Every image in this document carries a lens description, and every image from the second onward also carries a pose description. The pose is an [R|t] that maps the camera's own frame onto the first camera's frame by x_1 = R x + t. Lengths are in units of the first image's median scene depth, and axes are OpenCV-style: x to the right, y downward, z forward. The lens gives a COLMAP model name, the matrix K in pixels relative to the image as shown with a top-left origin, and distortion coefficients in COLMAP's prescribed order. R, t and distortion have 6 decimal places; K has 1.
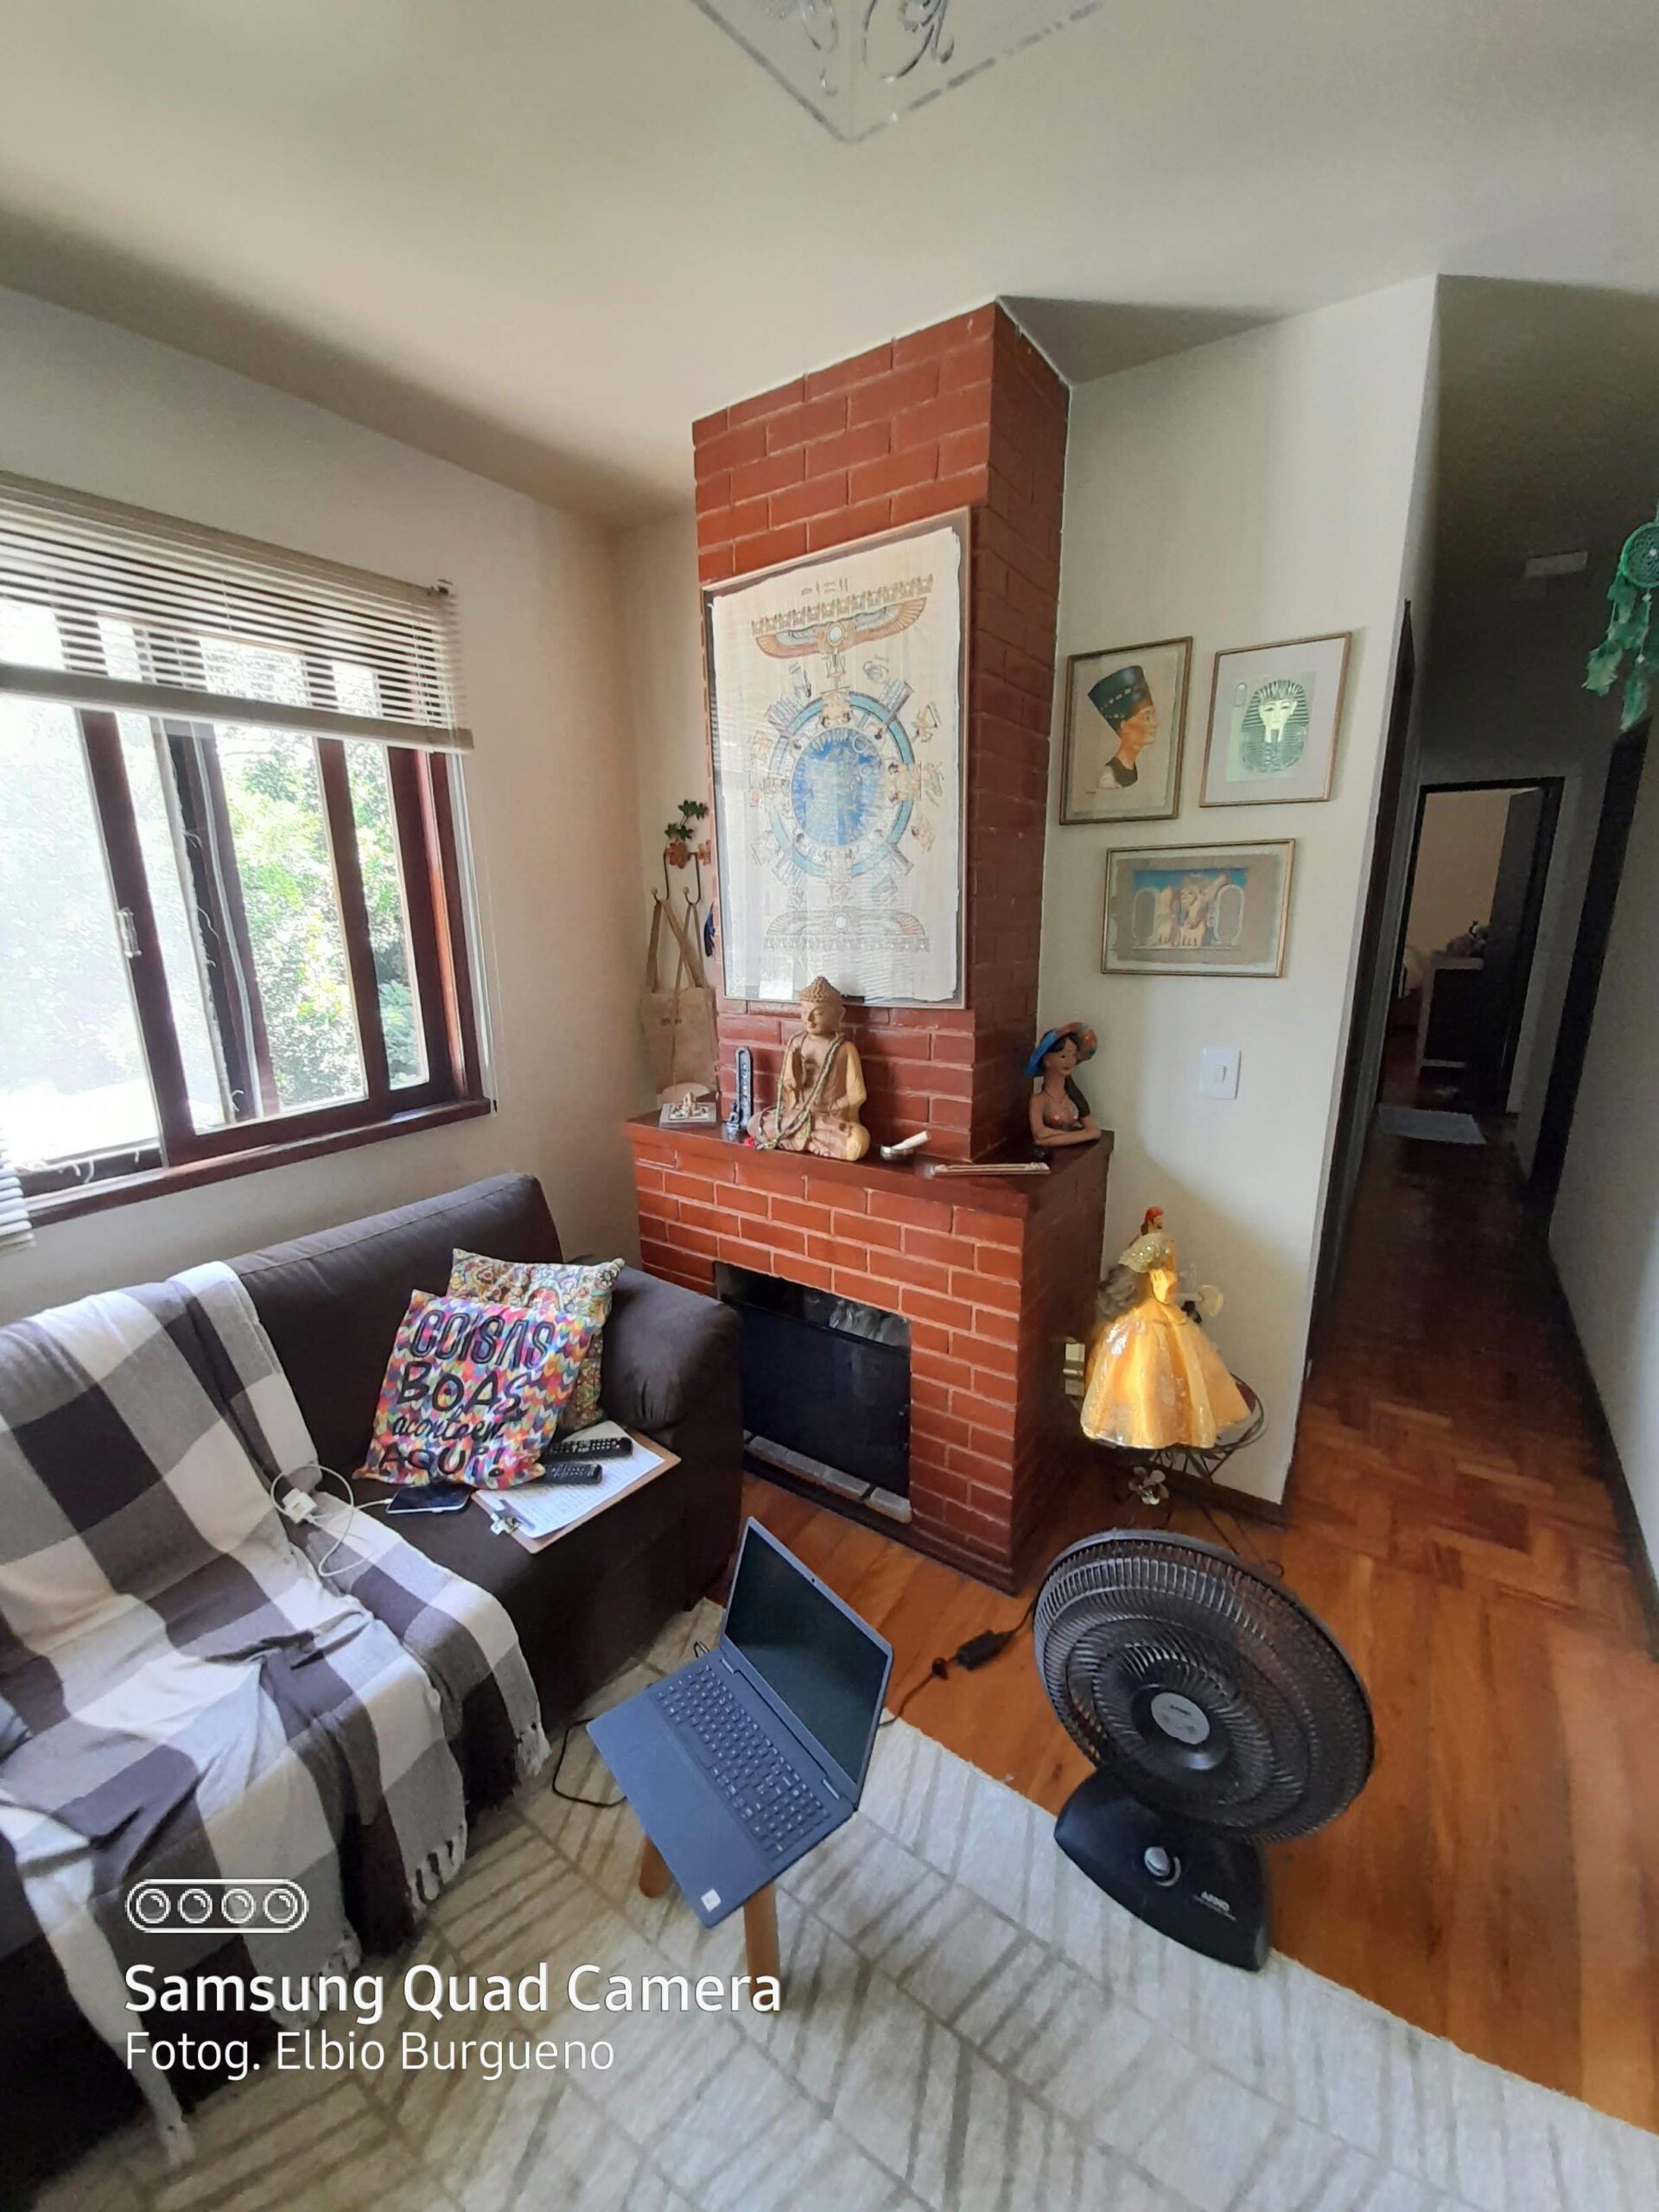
lens RADIAL K [[881.8, 0, 829.5], [0, 881.8, 1106.0], [0, 0, 1]] dist [-0.000236, -0.000018]
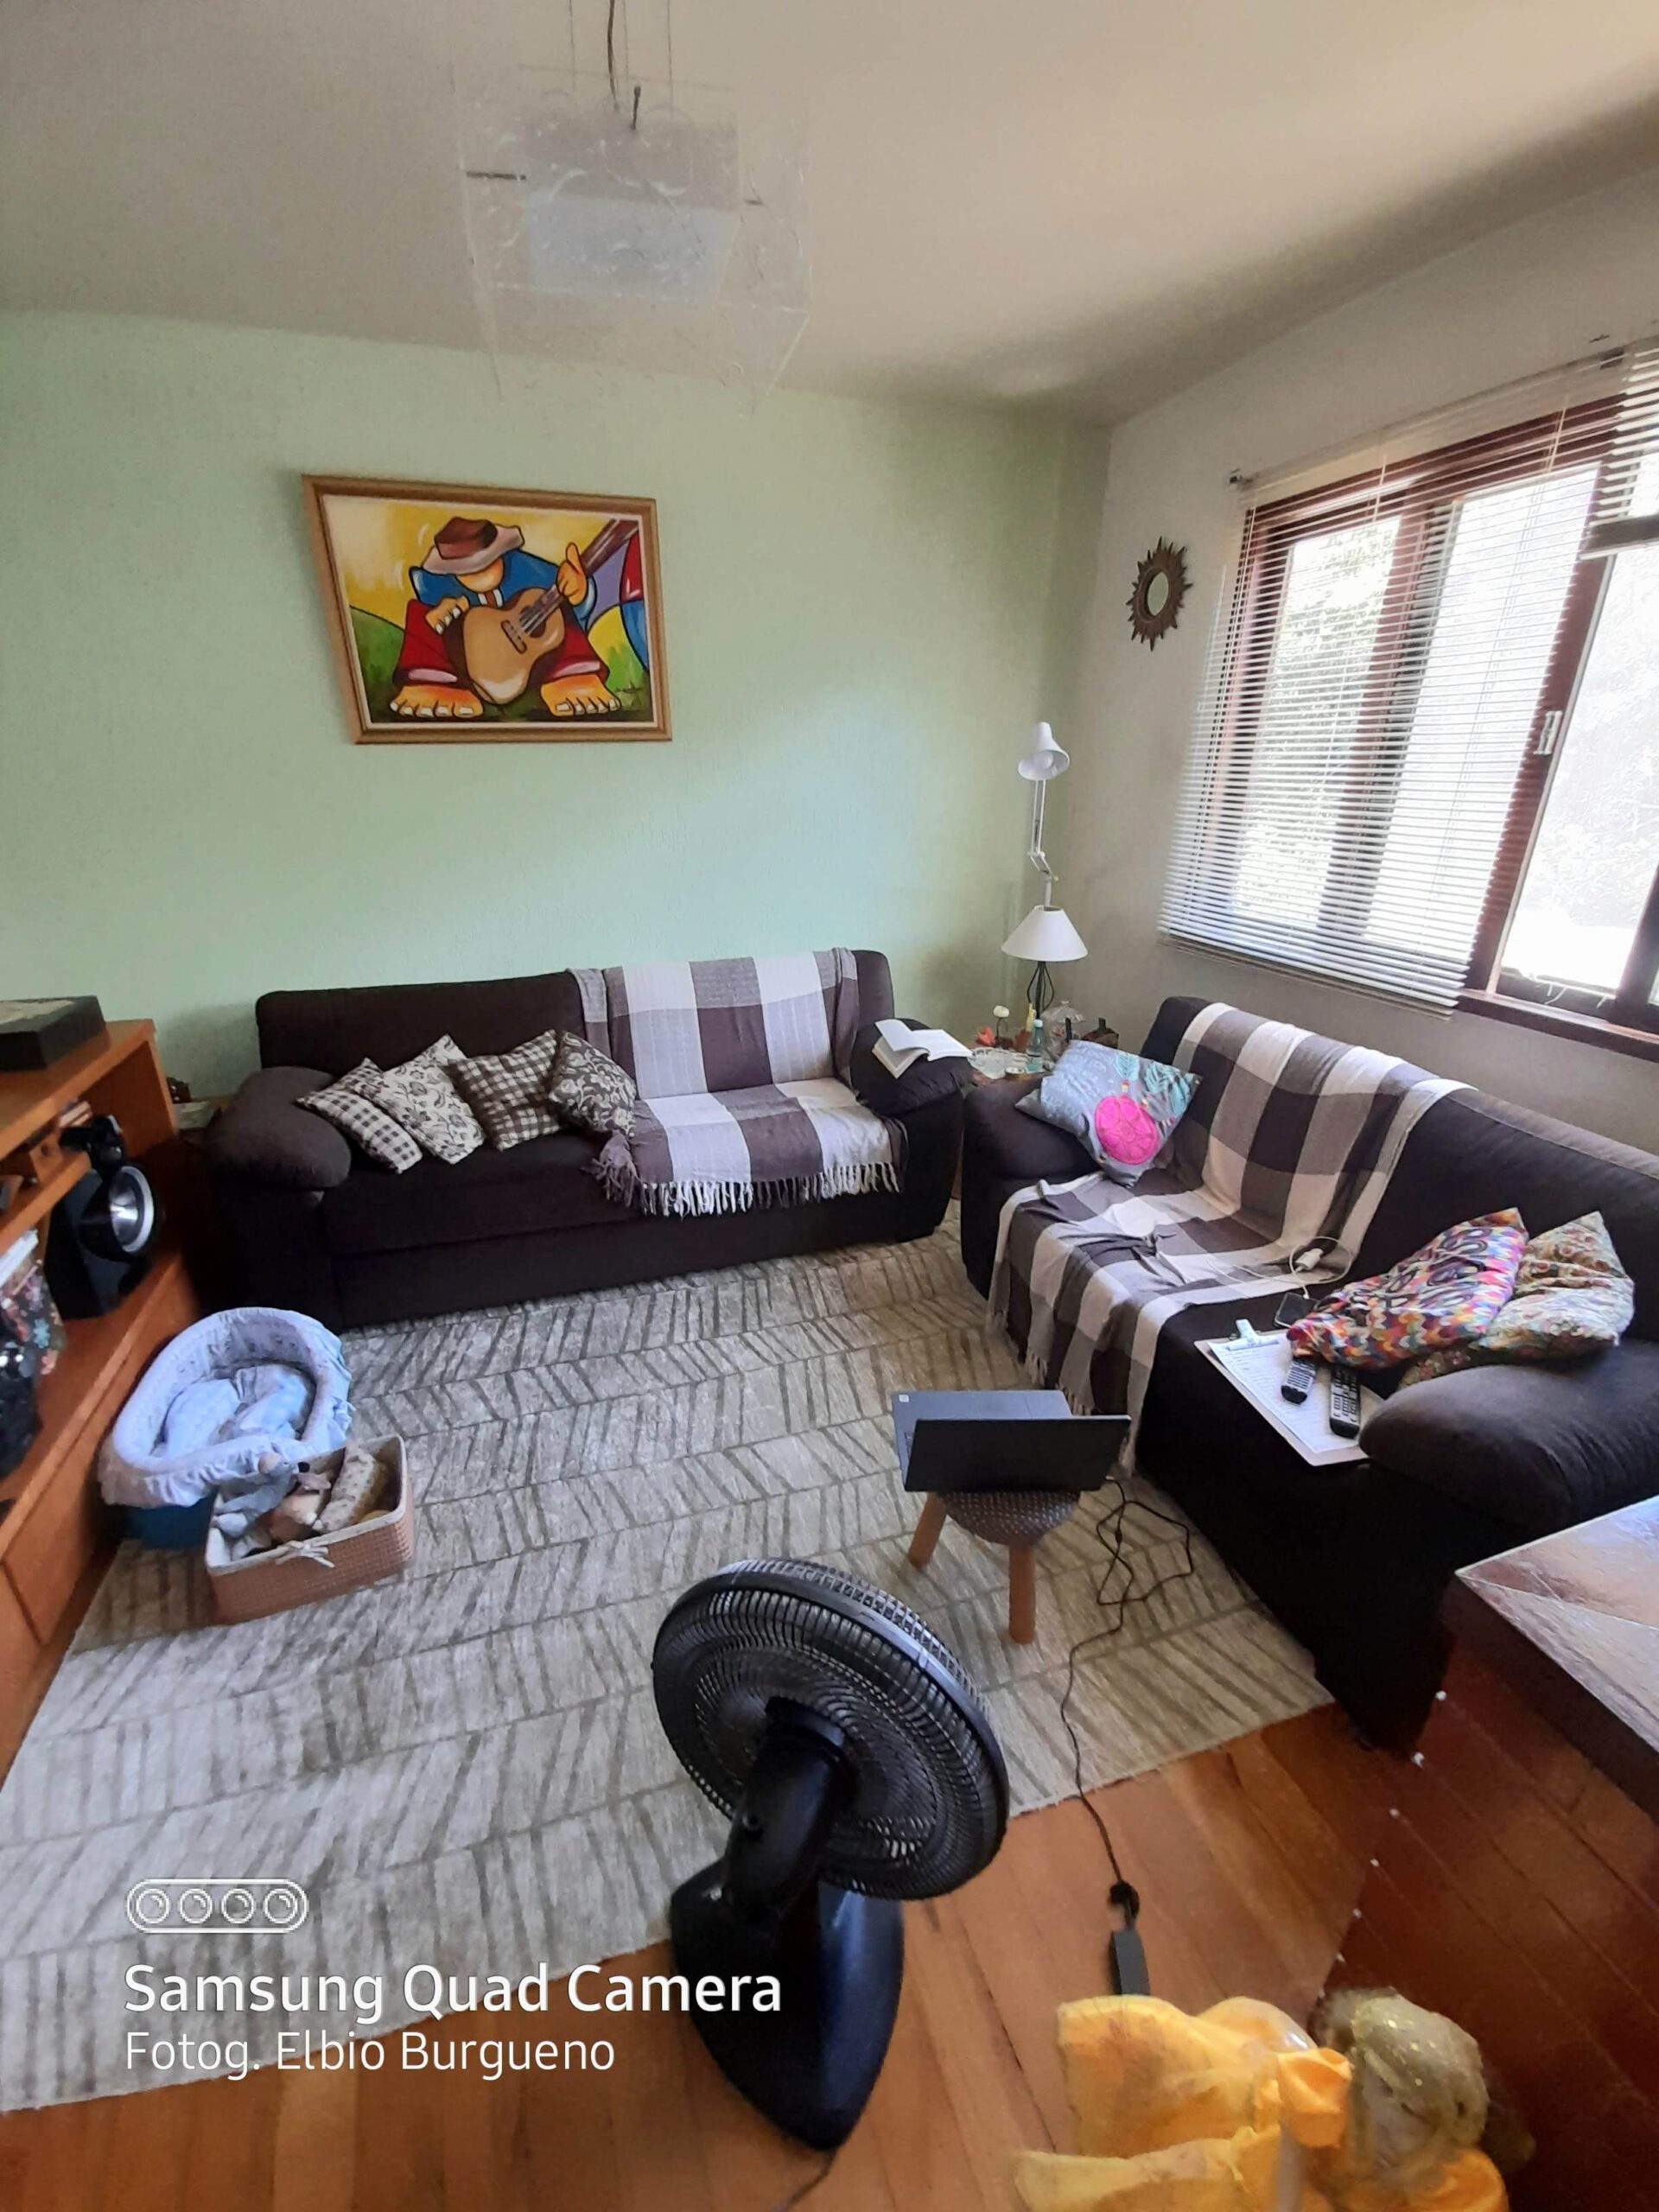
lens RADIAL K [[881.8, 0, 829.5], [0, 881.8, 1106.0], [0, 0, 1]] dist [-0.000236, -0.000018]
pose [[-0.595613, 0.315377, -0.738771, 0.620388], [-0.188193, 0.839319, 0.510026, -0.220512], [0.780915, 0.442809, -0.440558, 0.893511]]
